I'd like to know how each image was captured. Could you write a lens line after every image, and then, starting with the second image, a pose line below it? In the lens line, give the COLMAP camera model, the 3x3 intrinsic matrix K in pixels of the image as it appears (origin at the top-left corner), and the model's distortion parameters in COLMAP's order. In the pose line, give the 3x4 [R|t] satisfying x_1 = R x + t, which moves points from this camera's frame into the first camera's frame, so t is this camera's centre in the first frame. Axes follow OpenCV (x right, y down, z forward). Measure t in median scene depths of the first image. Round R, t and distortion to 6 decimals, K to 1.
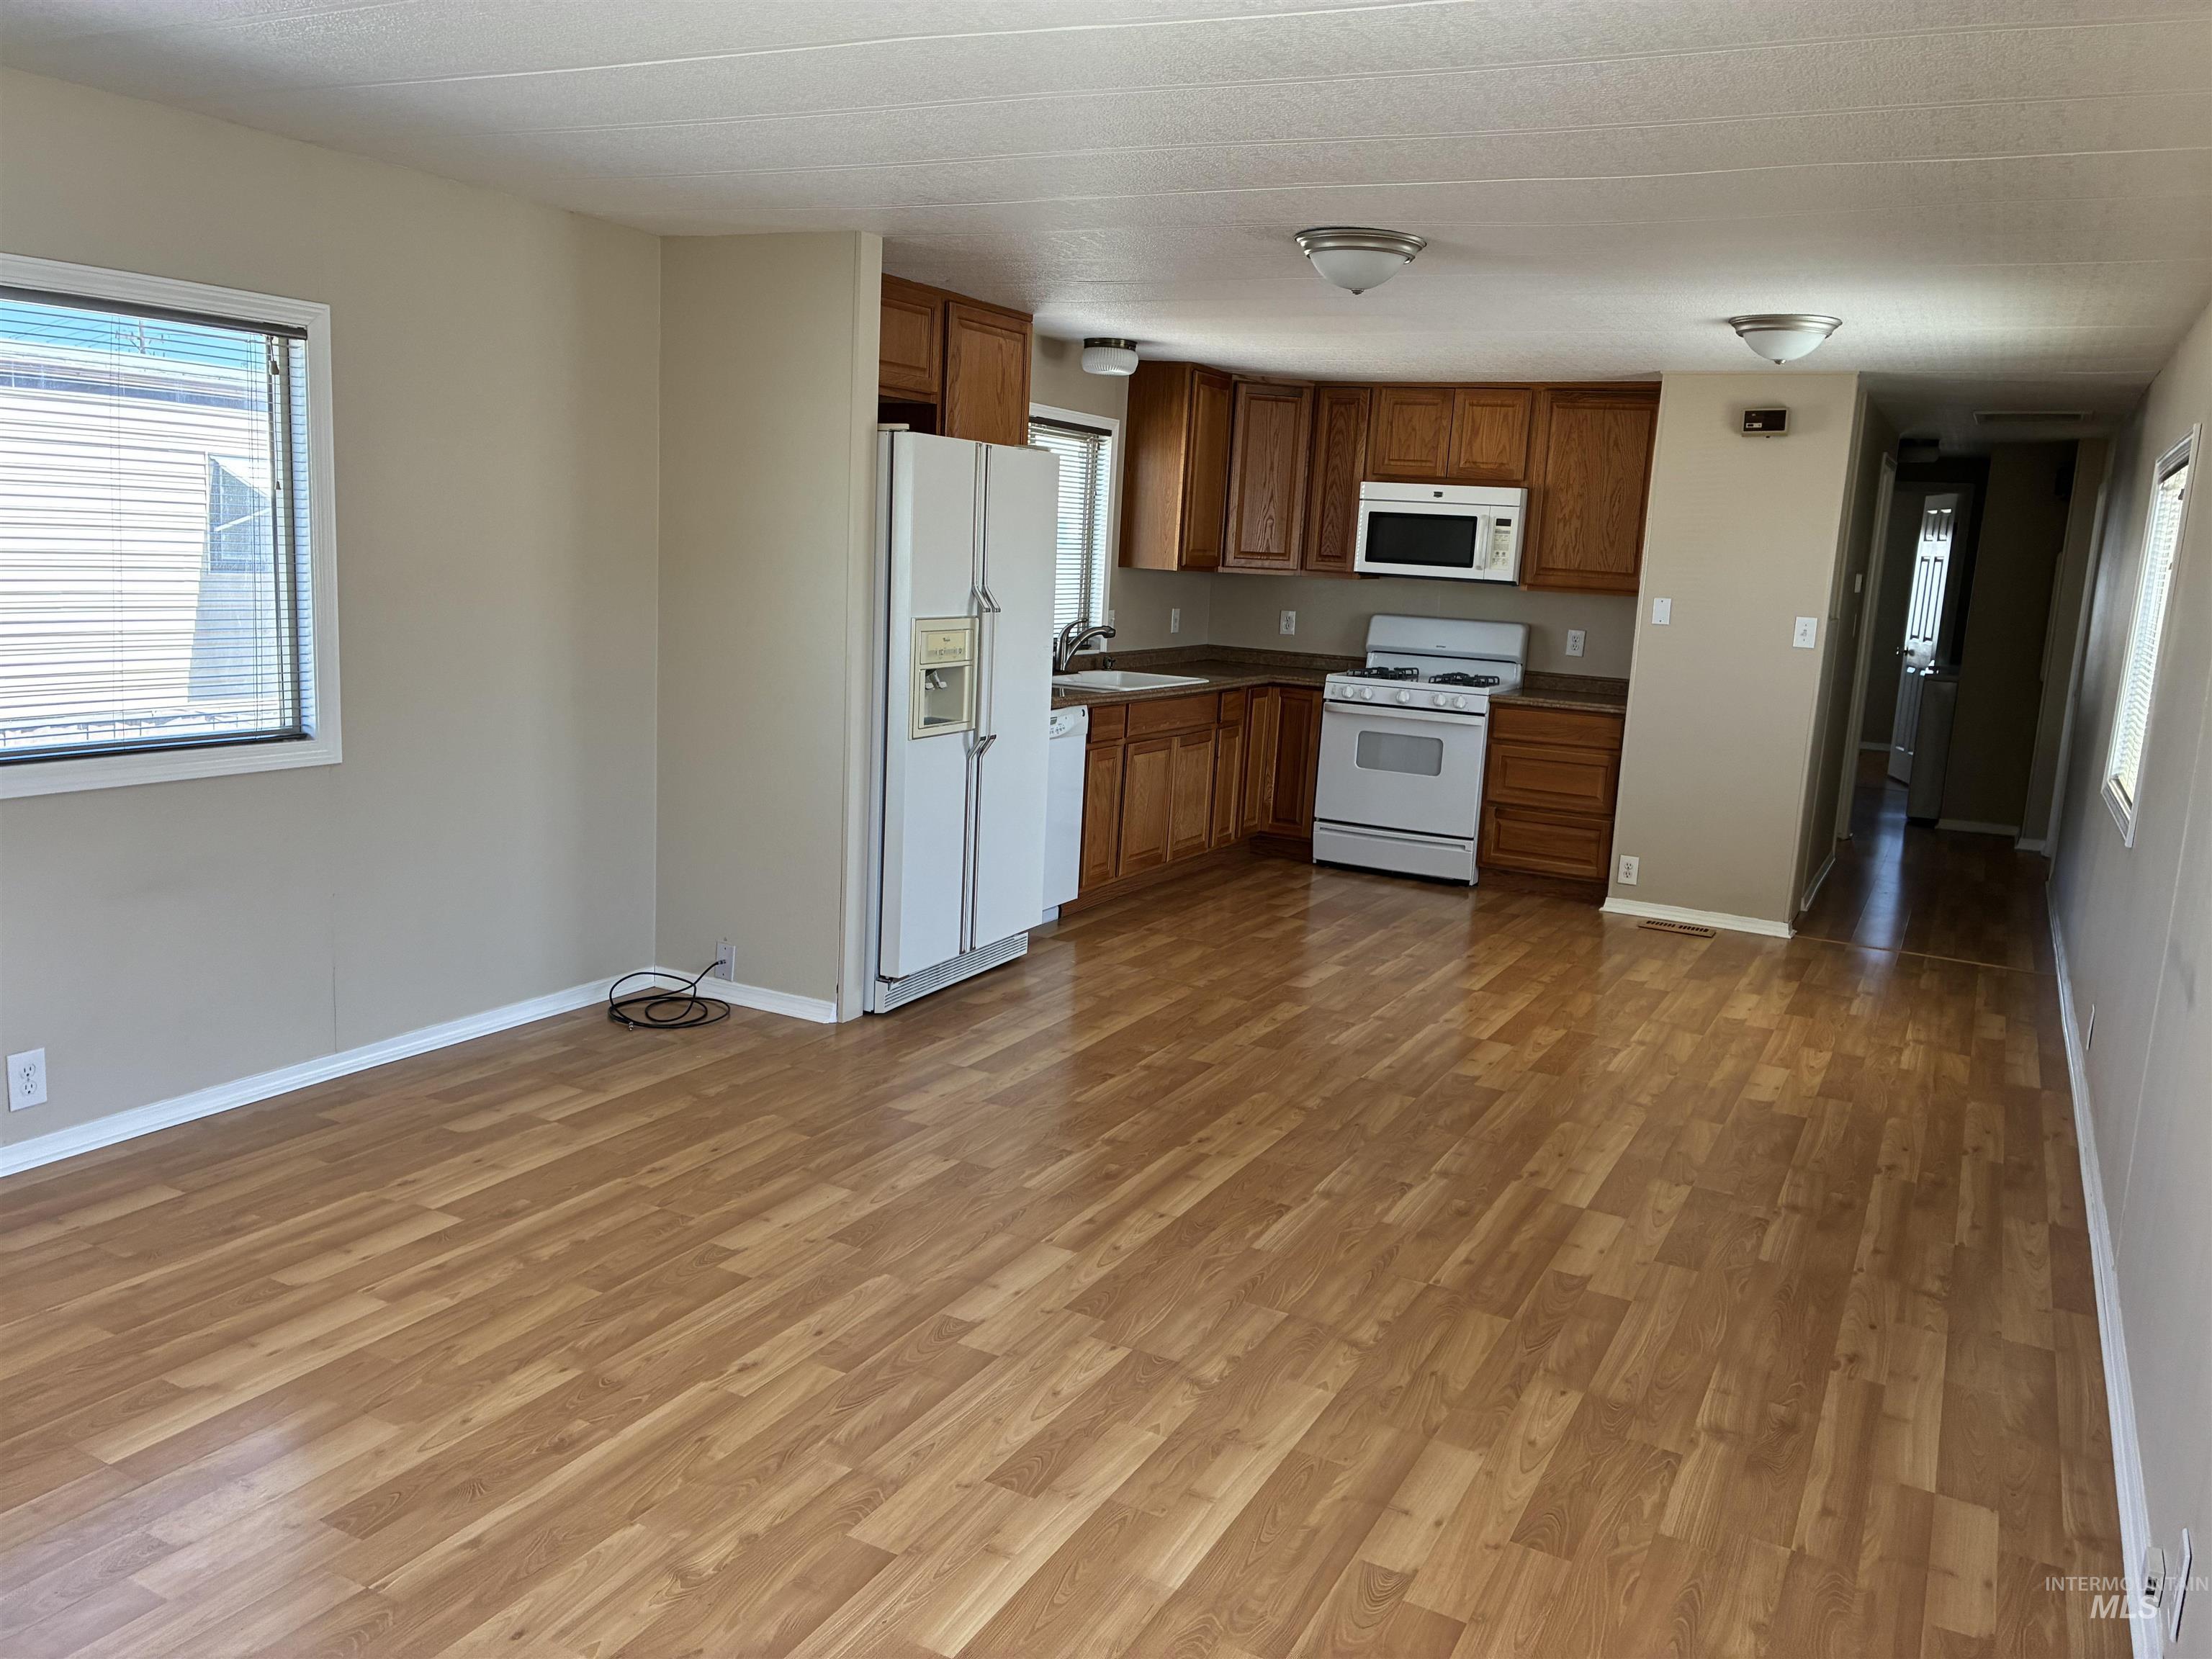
lens RADIAL K [[1692.4, 0, 1106.0], [0, 1692.4, 829.5], [0, 0, 1]] dist [0.110234, -0.000969]
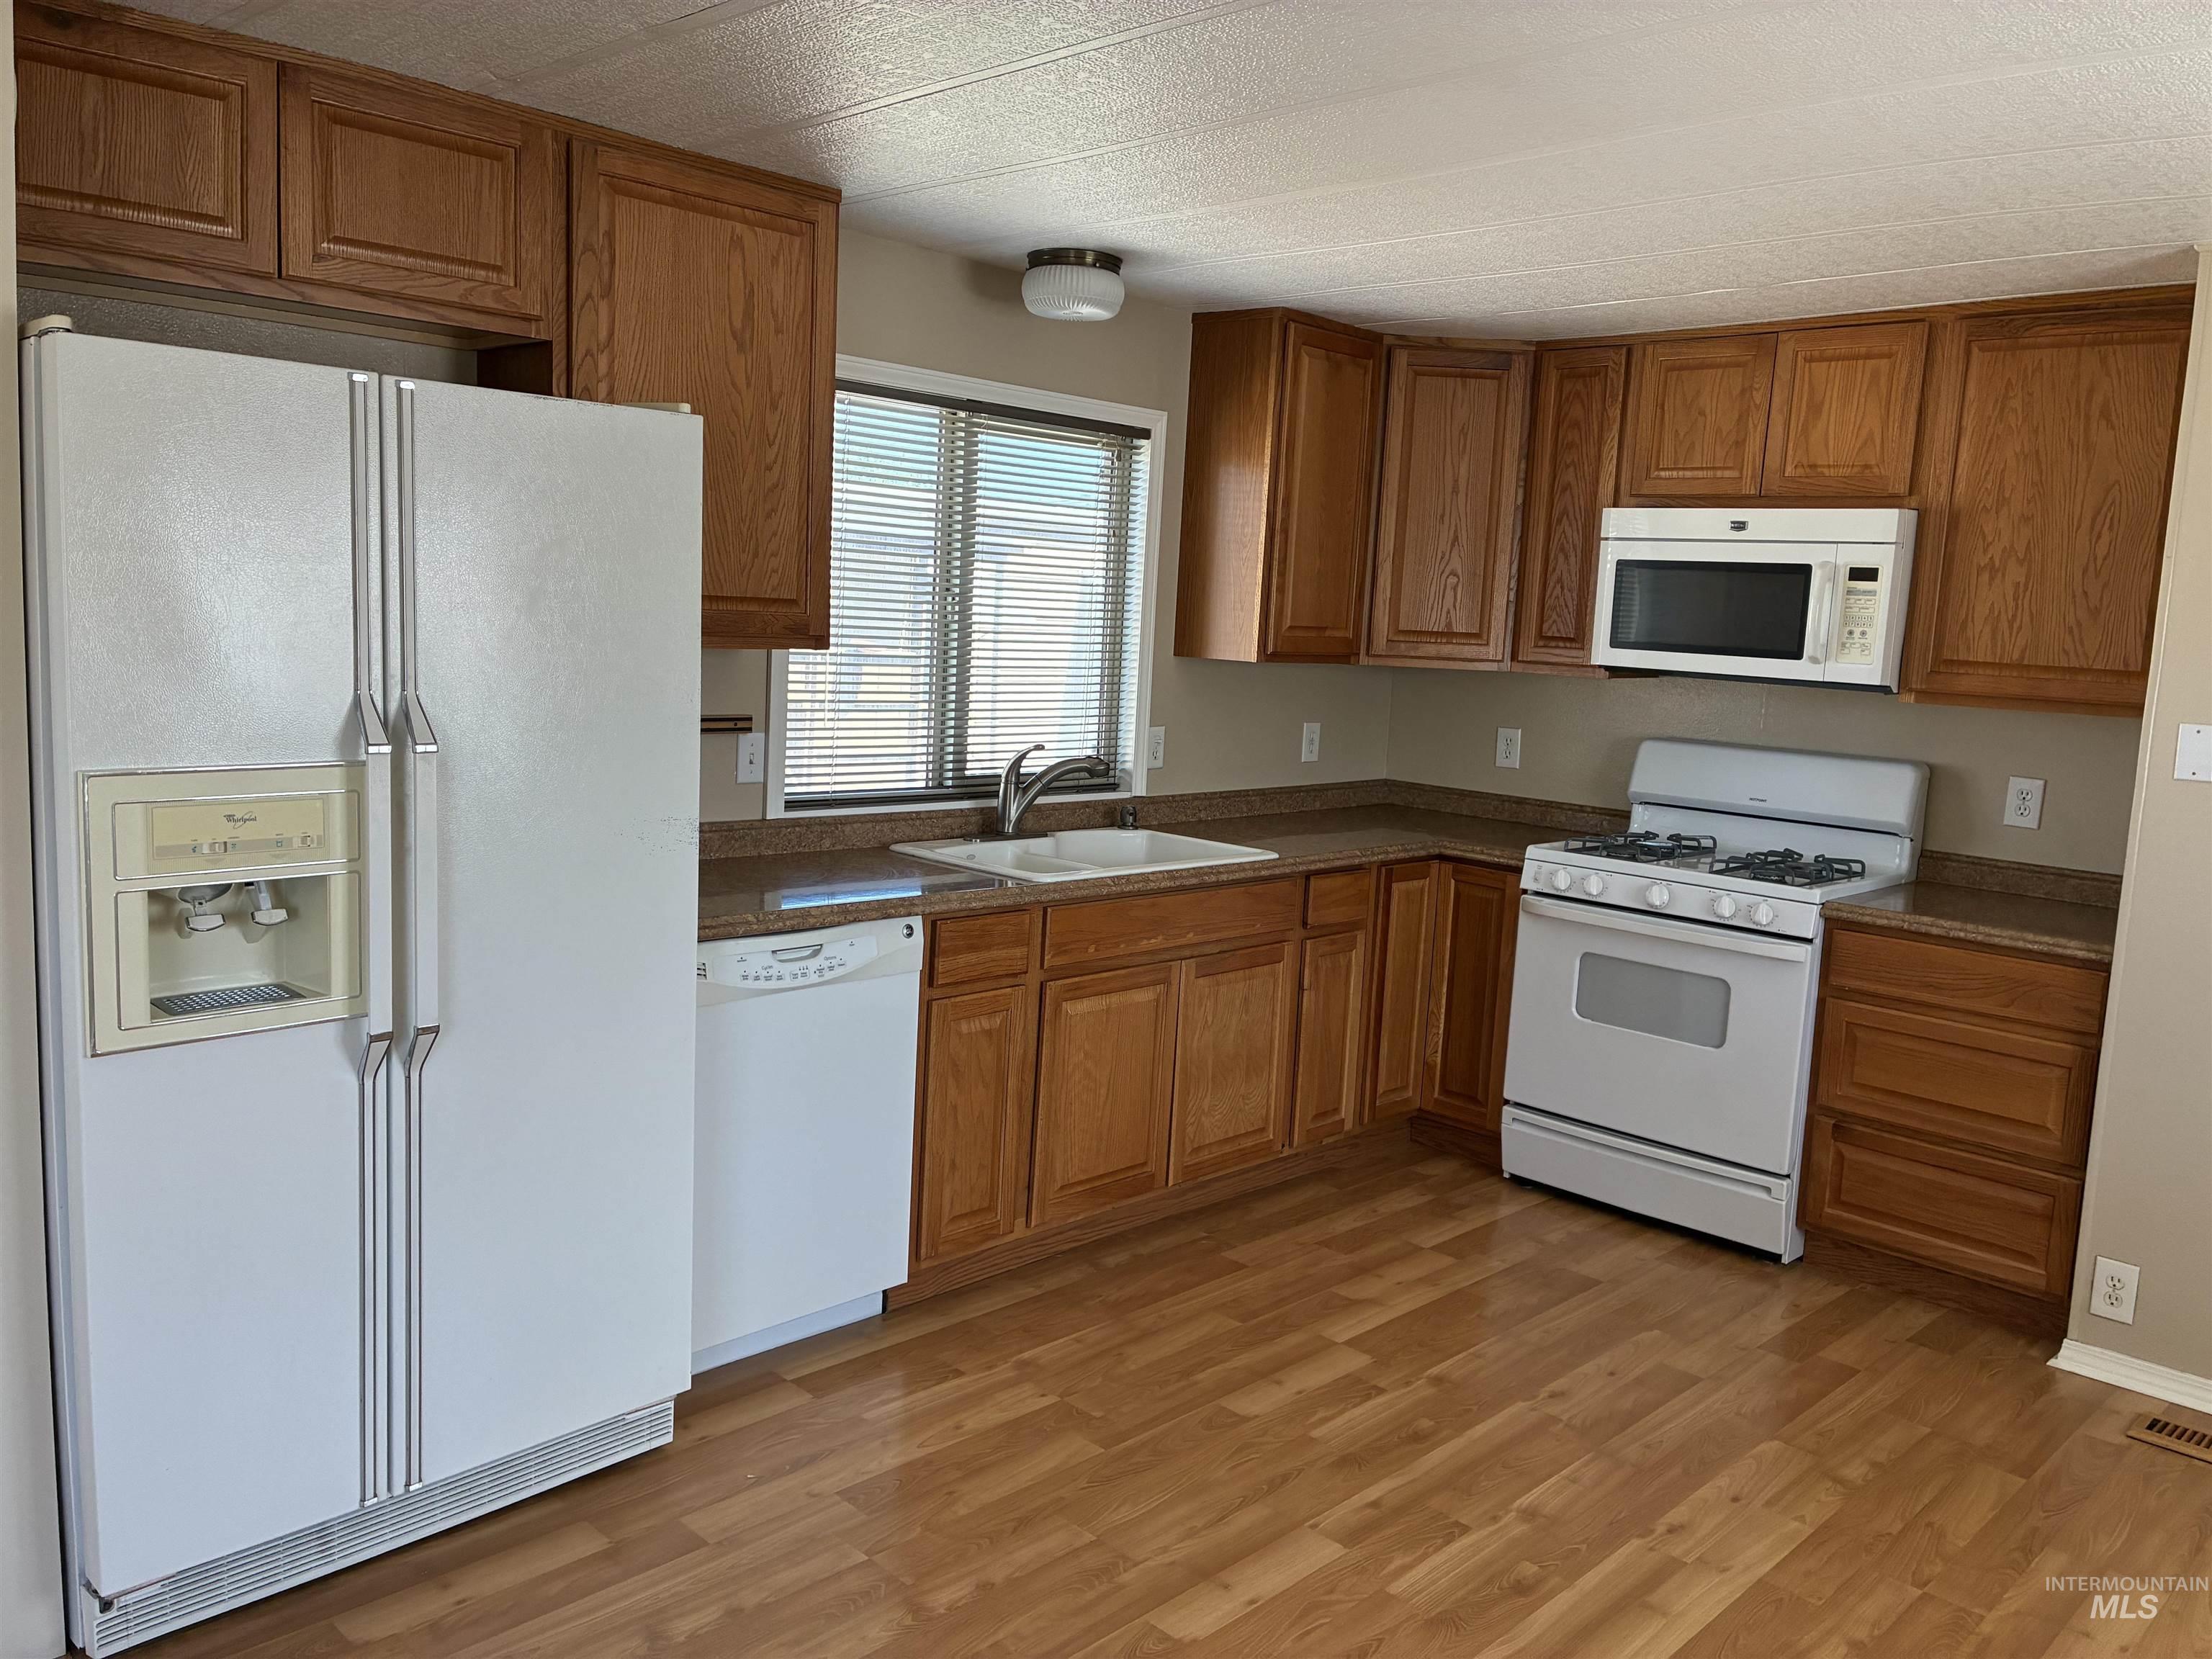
lens RADIAL K [[1631.8, 0, 1106.0], [0, 1631.8, 829.5], [0, 0, 1]] dist [0.009289, -0.000938]
pose [[0.952969, 0.031733, -0.301401, 0.163670], [-0.046733, 0.997995, -0.042686, -0.068675], [0.299442, 0.054764, 0.952542, 0.453306]]
